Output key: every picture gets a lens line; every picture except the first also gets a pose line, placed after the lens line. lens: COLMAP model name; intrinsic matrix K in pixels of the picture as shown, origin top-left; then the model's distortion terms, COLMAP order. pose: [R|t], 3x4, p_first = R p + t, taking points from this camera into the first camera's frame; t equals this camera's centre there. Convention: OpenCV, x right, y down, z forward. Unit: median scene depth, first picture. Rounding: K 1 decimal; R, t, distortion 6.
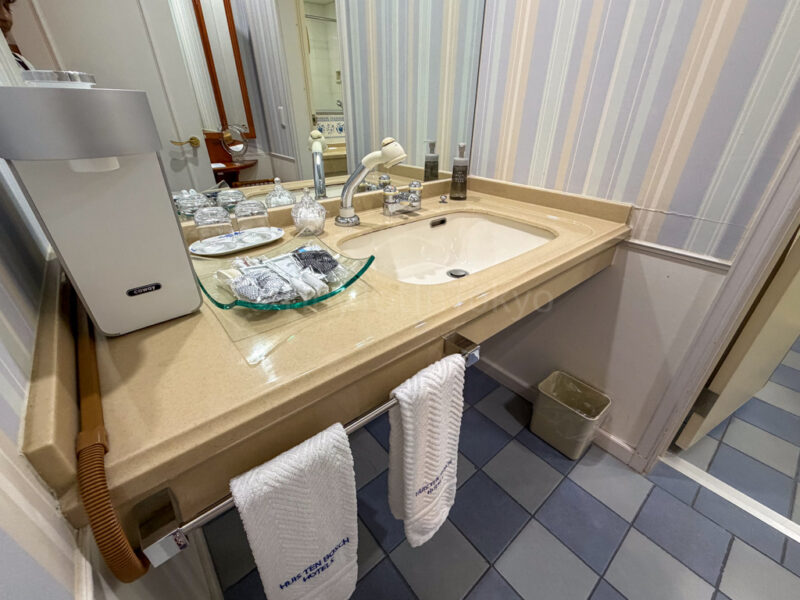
lens RADIAL K [[345.6, 0, 400.2], [0, 345.6, 301.8], [0, 0, 1]] dist [0.002009, 0.000654]
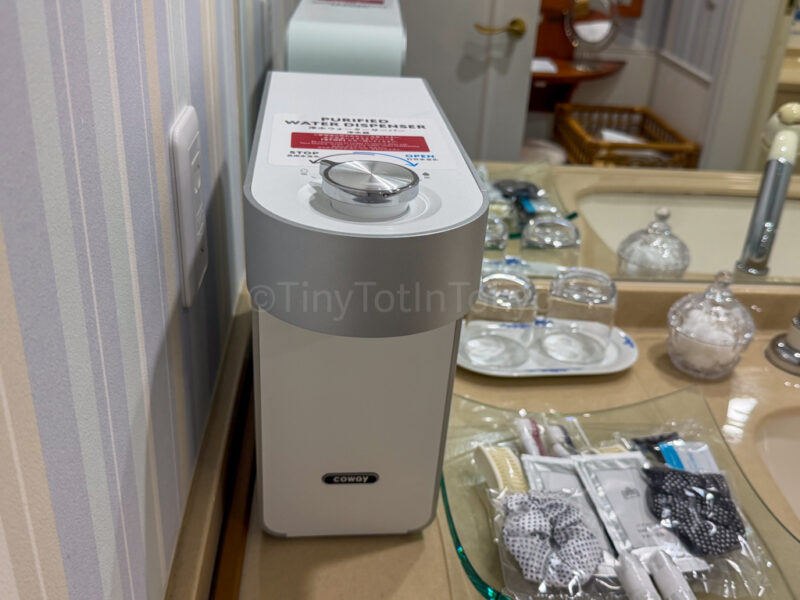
lens RADIAL K [[821.2, 0, 401.5], [0, 821.2, 299.7], [0, 0, 1]] dist [0.054679, 0.000000]
pose [[0.811090, 0.303568, -0.499980, -0.083506], [-0.336598, 0.941304, 0.025479, -0.198492], [0.478368, 0.147626, 0.865662, -0.038116]]
